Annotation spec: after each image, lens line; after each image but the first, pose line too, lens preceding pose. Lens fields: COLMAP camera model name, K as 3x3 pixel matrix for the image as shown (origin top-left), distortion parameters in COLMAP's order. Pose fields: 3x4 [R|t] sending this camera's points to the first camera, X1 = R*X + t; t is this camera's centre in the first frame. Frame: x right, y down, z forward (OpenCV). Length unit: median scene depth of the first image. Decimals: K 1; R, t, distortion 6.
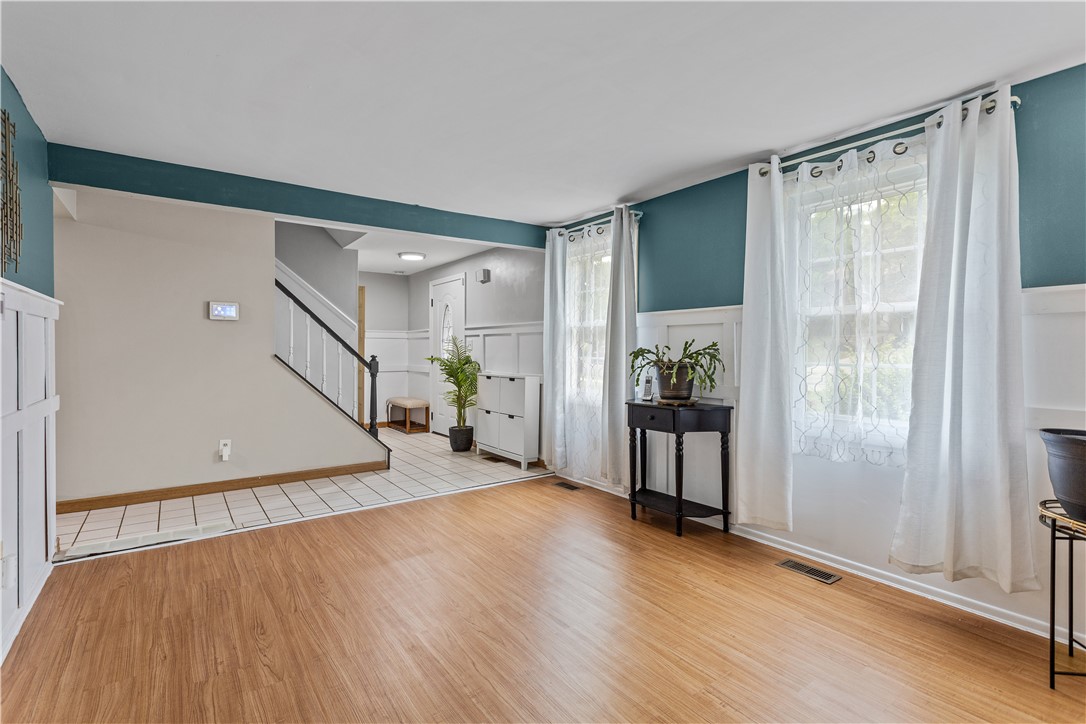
lens RADIAL K [[515.5, 0, 537.3], [0, 515.5, 355.5], [0, 0, 1]] dist [0.001885, 0.000381]
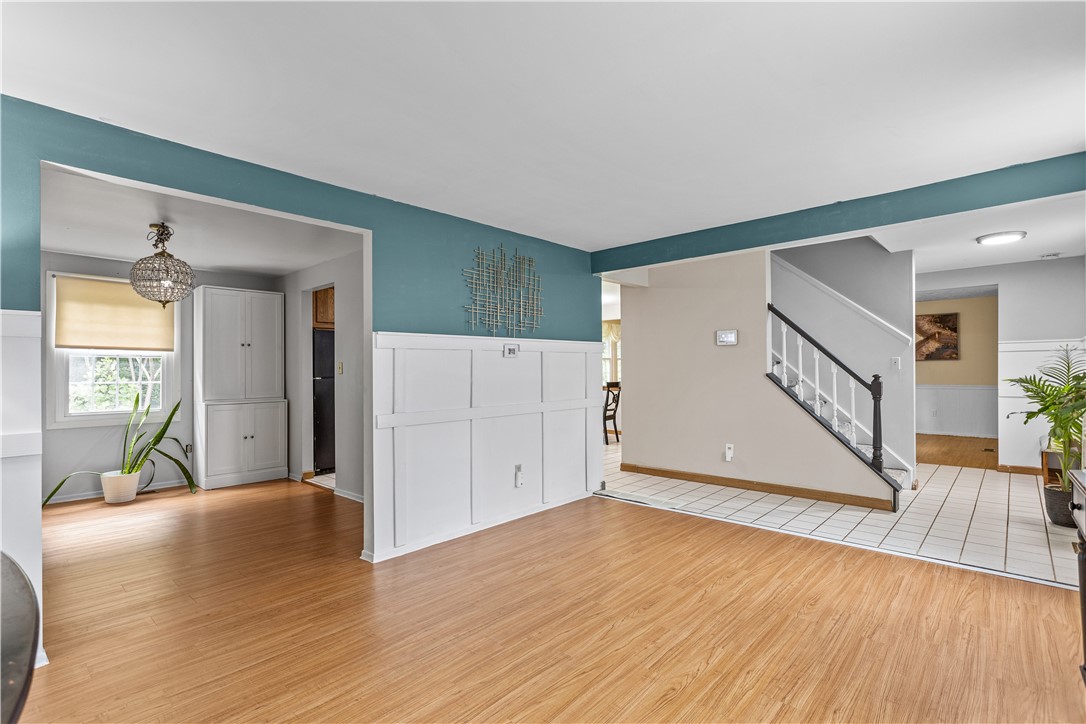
lens RADIAL K [[514.1, 0, 538.2], [0, 514.1, 369.6], [0, 0, 1]] dist [0.008750, 0.000498]
pose [[0.204140, -0.003172, -0.978937, 0.591848], [-0.002245, 0.999991, -0.003708, -0.006246], [0.978939, 0.002954, 0.204131, 0.387188]]
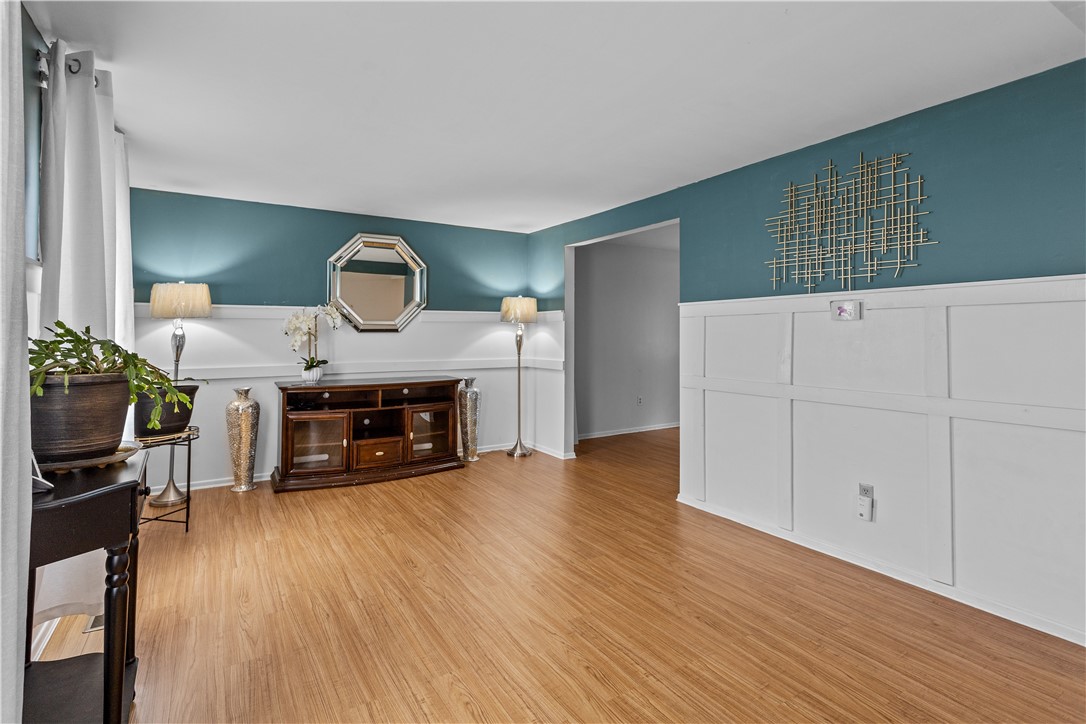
lens RADIAL K [[515.5, 0, 537.3], [0, 515.5, 355.5], [0, 0, 1]] dist [0.001885, 0.000381]
pose [[-0.998116, -0.005583, 0.061107, -0.155080], [-0.002497, 0.998723, 0.050458, -0.023666], [-0.061311, 0.050211, -0.996855, 1.396027]]
